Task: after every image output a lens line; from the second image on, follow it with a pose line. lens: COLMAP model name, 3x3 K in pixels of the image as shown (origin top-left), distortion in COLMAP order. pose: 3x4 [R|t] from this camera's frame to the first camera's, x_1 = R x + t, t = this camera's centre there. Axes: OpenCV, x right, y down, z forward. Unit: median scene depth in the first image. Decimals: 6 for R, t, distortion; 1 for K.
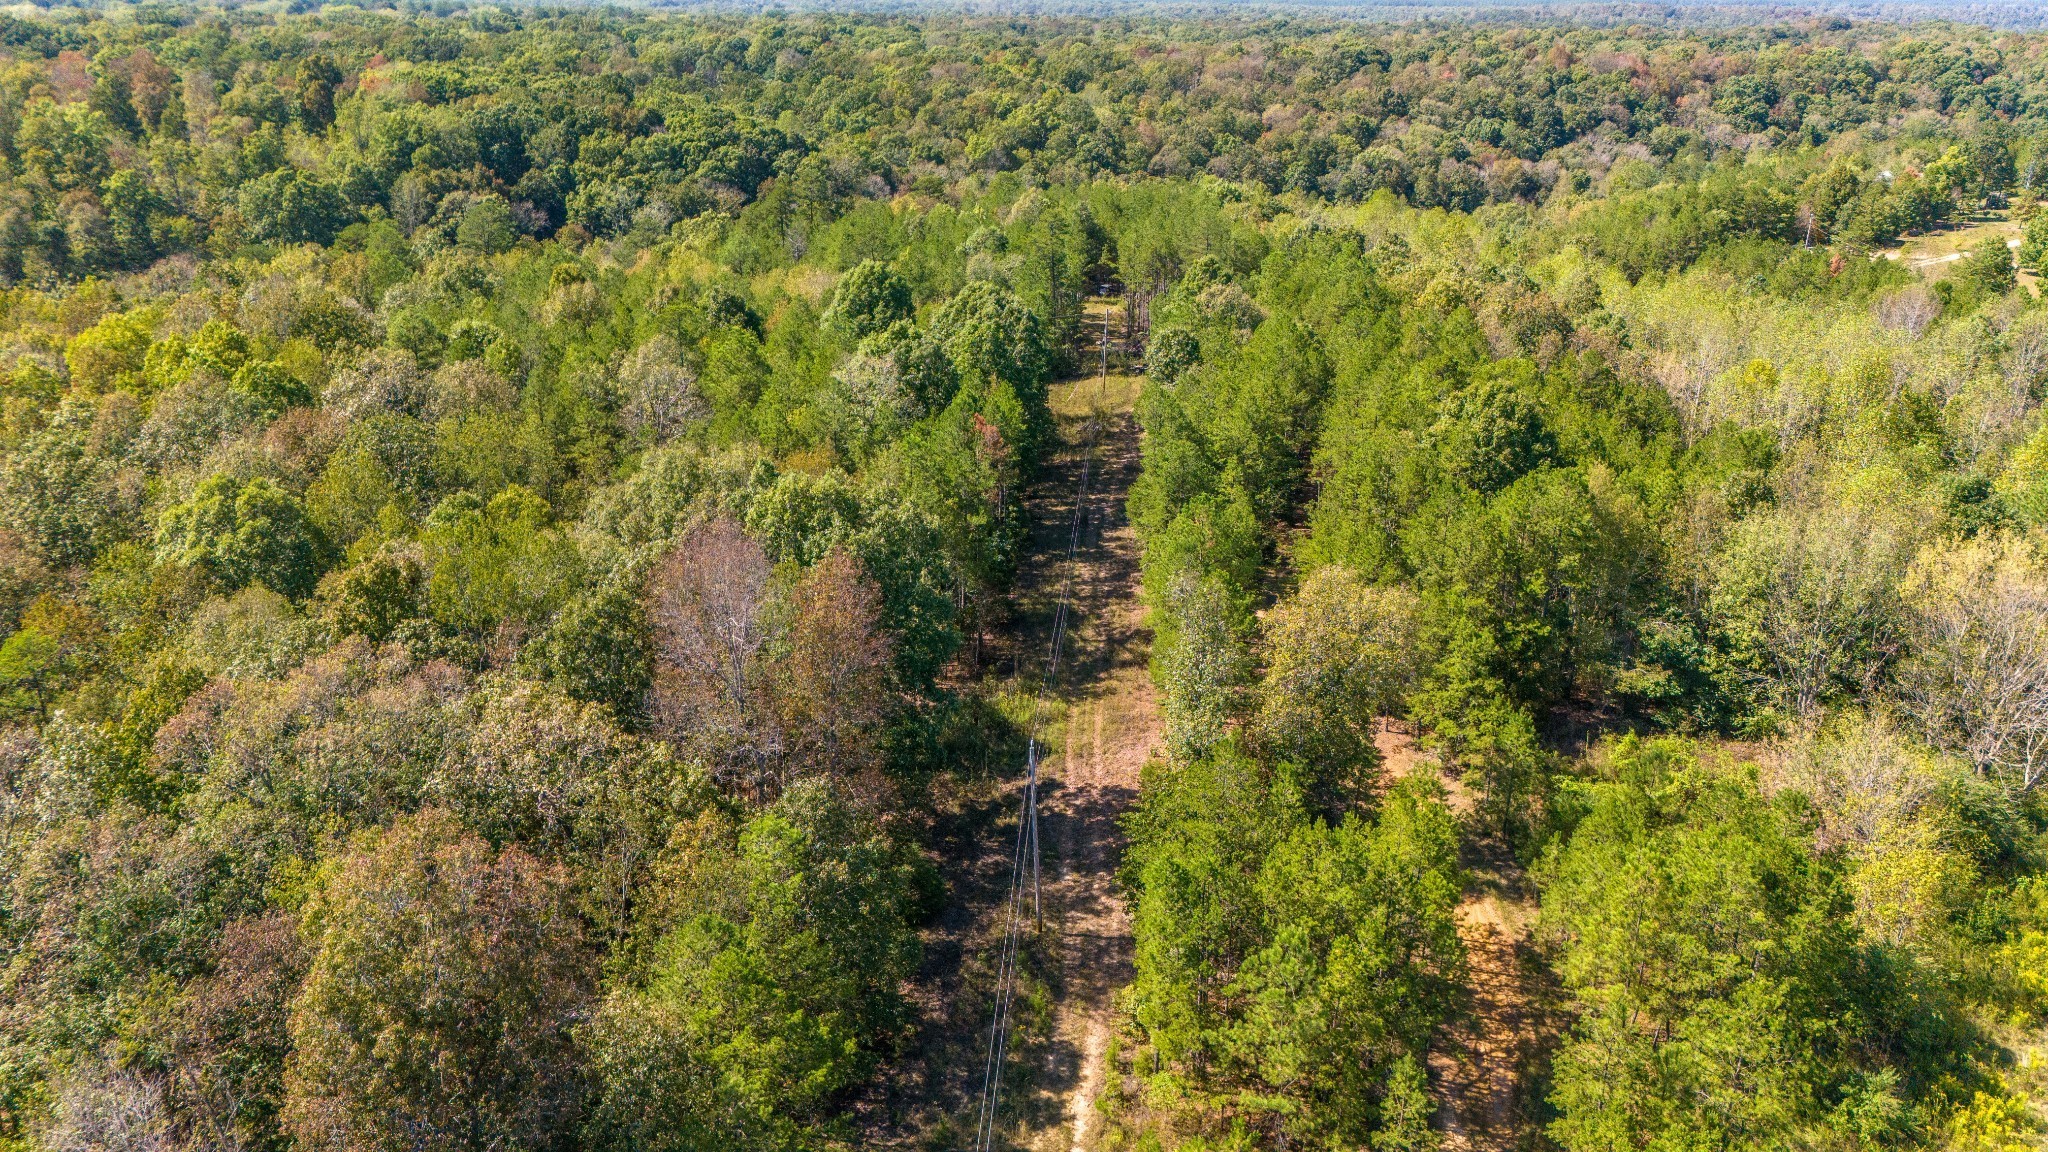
lens RADIAL K [[1476.3, 0, 1024.0], [0, 1476.3, 576.0], [0, 0, 1]] dist [0.036113, -0.027332]
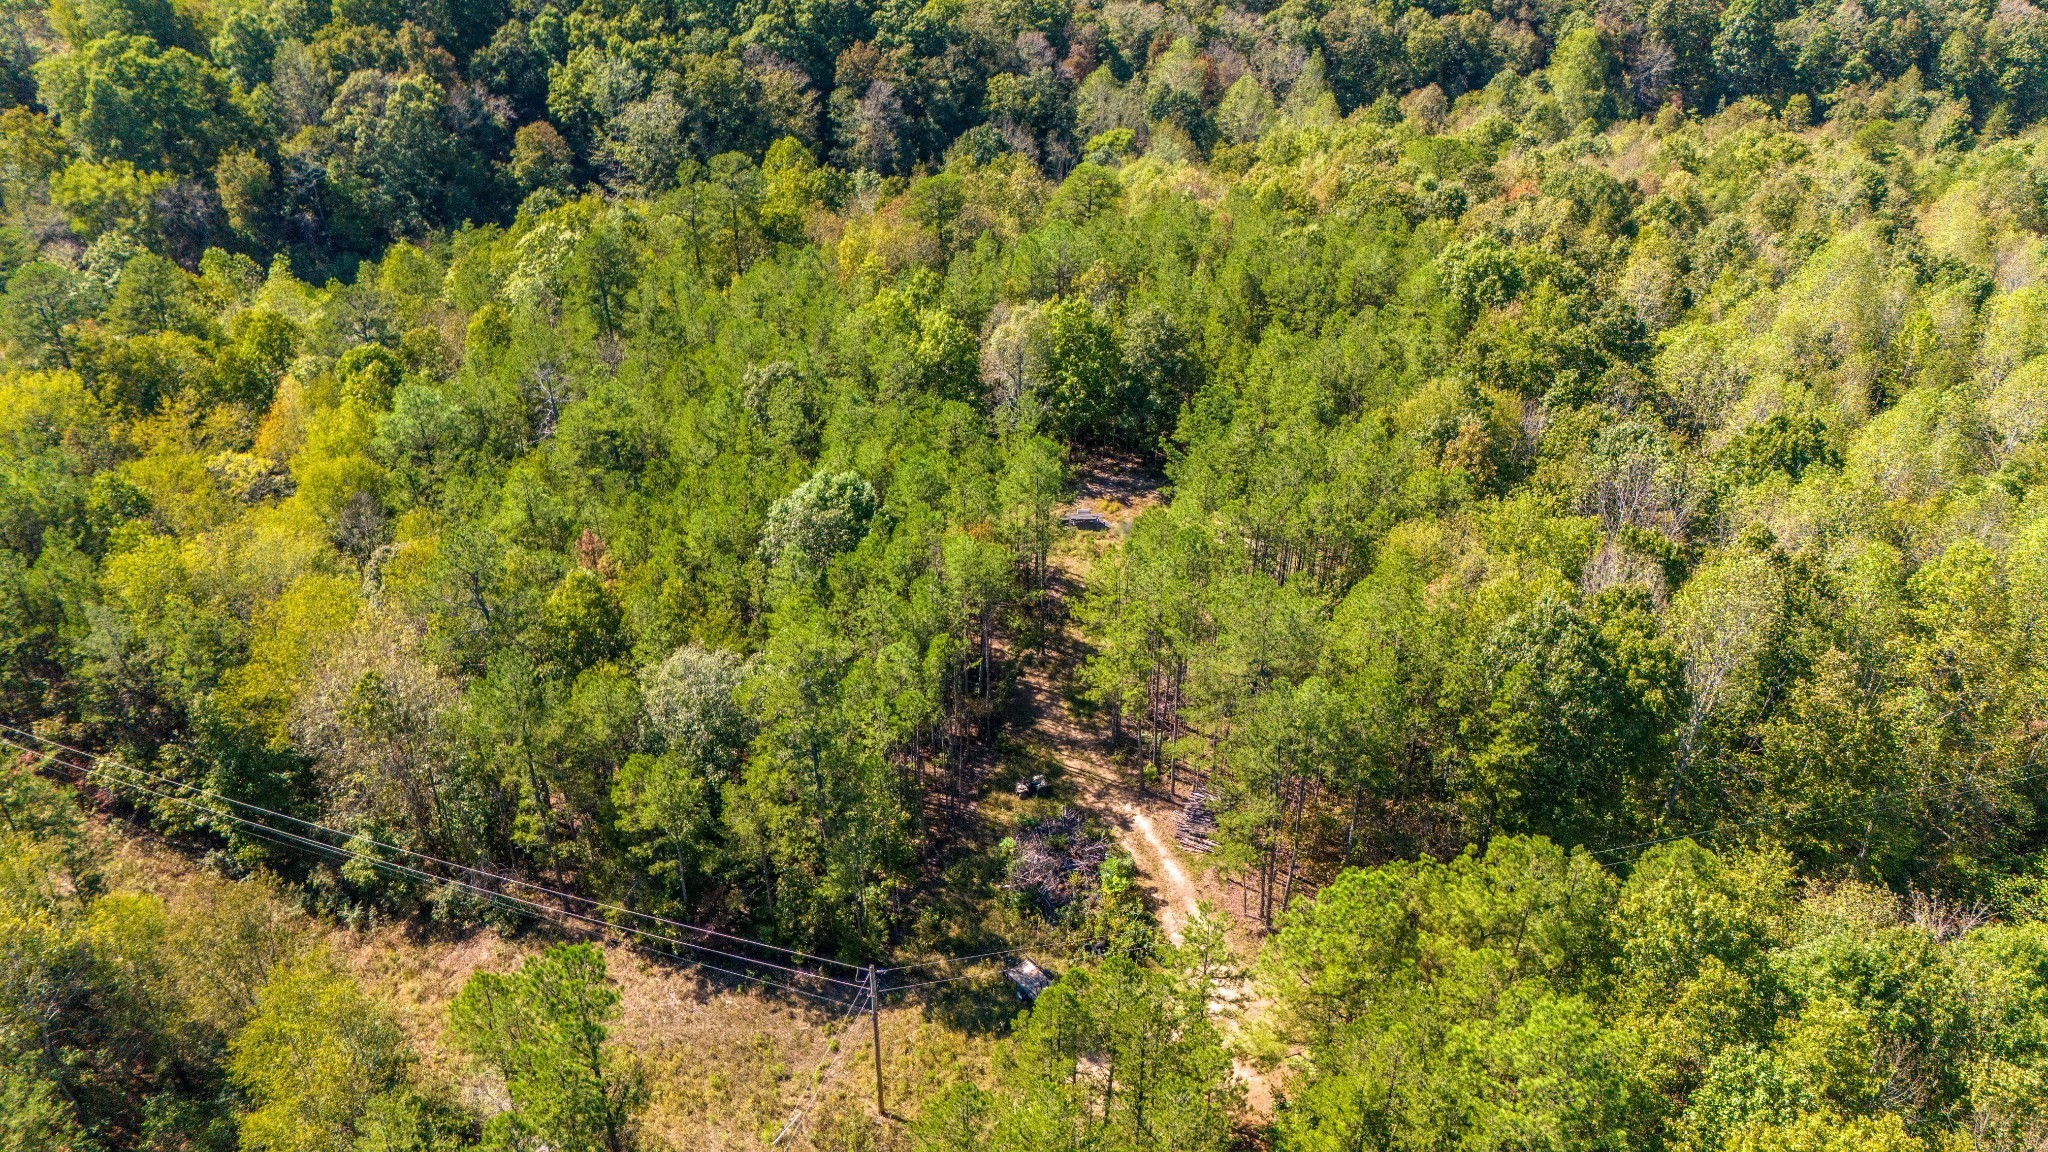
lens RADIAL K [[1498.7, 0, 1031.7], [0, 1498.7, 544.9], [0, 0, 1]] dist [0.065700, -0.065386]
pose [[0.964768, 0.138906, -0.223446, 0.087628], [-0.095164, 0.976005, 0.195850, -0.192652], [0.245289, -0.167686, 0.954837, 0.342050]]
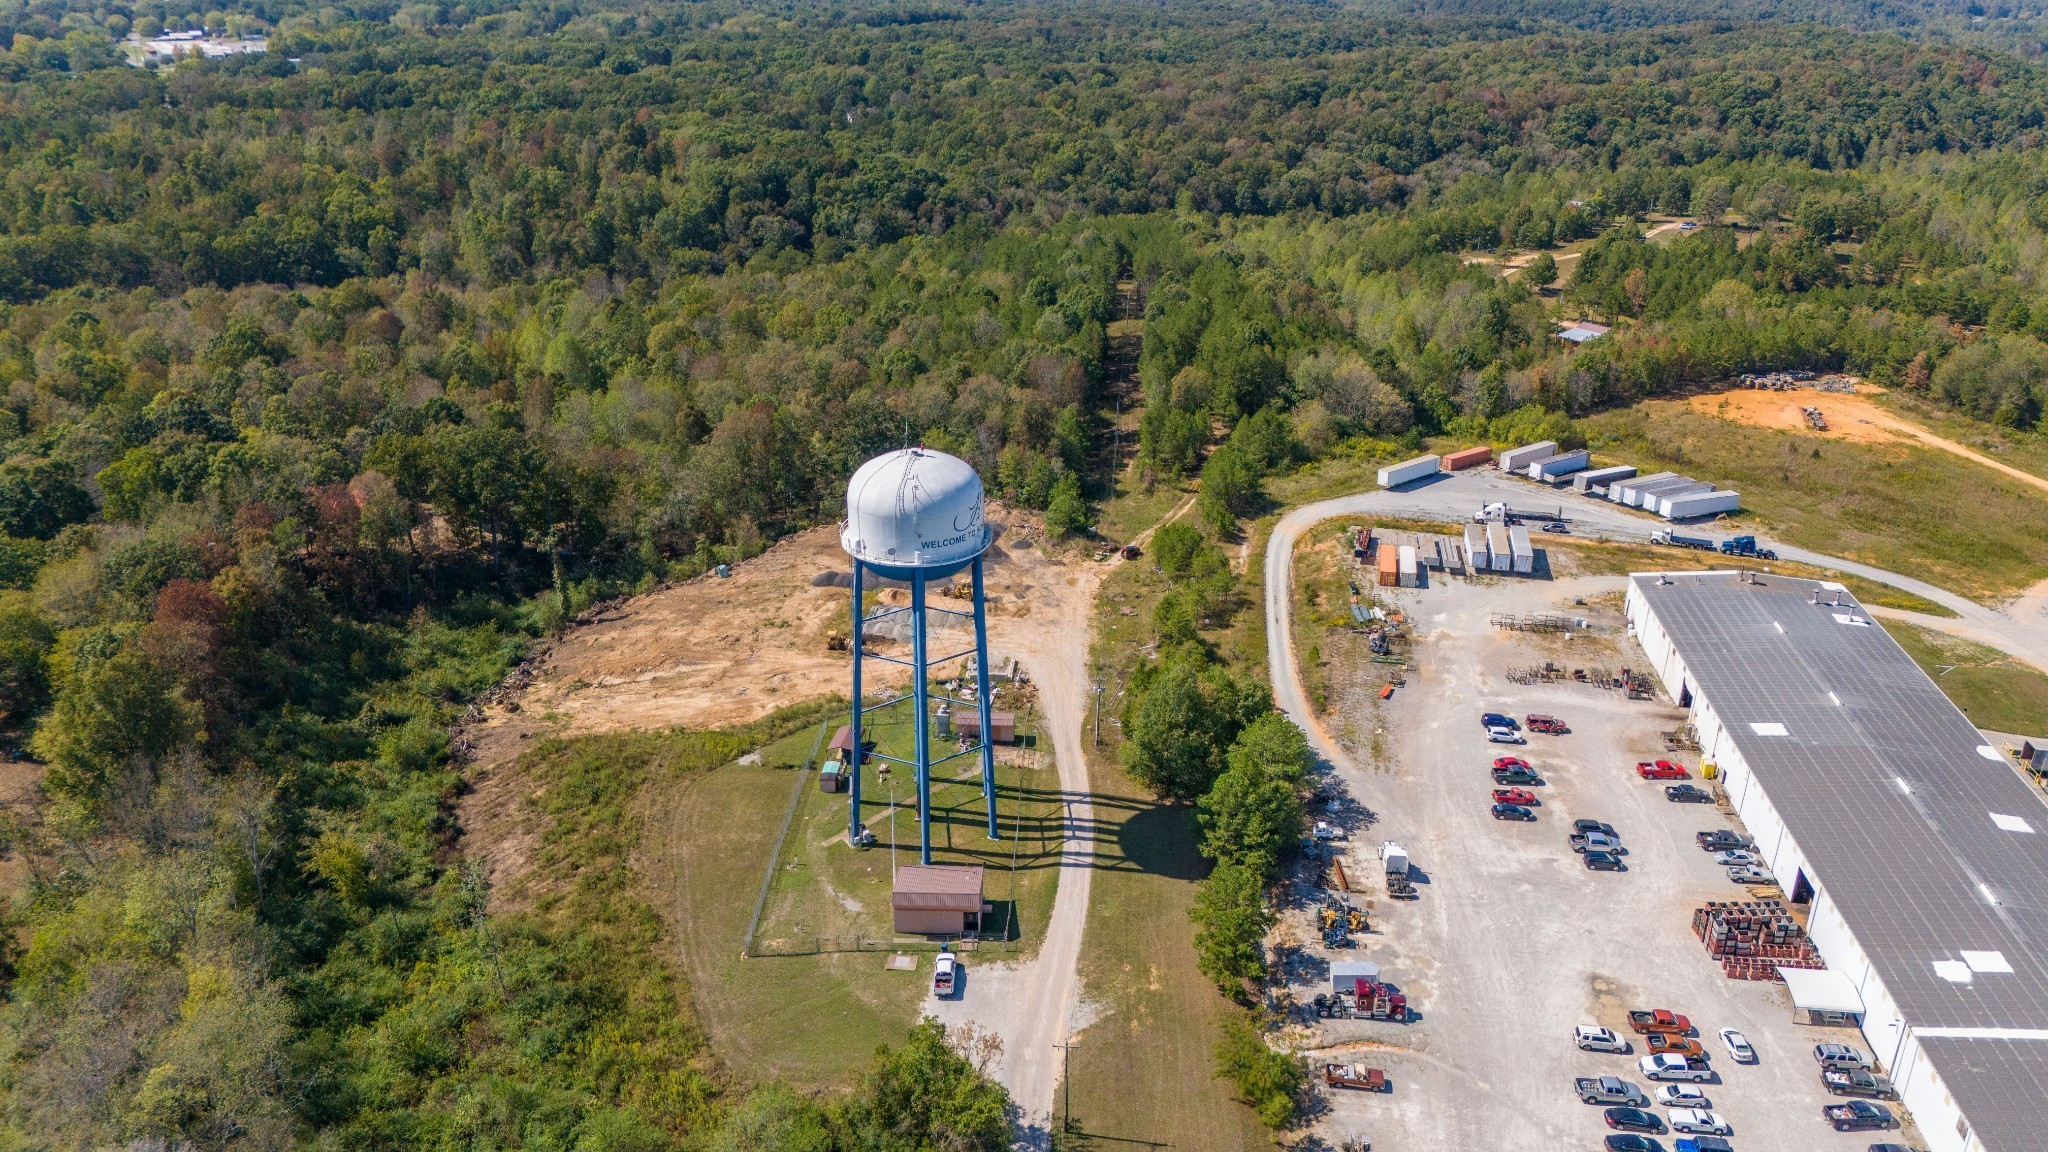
lens RADIAL K [[1498.7, 0, 1031.7], [0, 1498.7, 544.9], [0, 0, 1]] dist [0.065700, -0.065386]
pose [[0.999994, -0.000110, 0.003533, -0.056426], [0.000058, 0.999891, 0.014790, 0.100098], [-0.003534, -0.014790, 0.999884, -0.742852]]
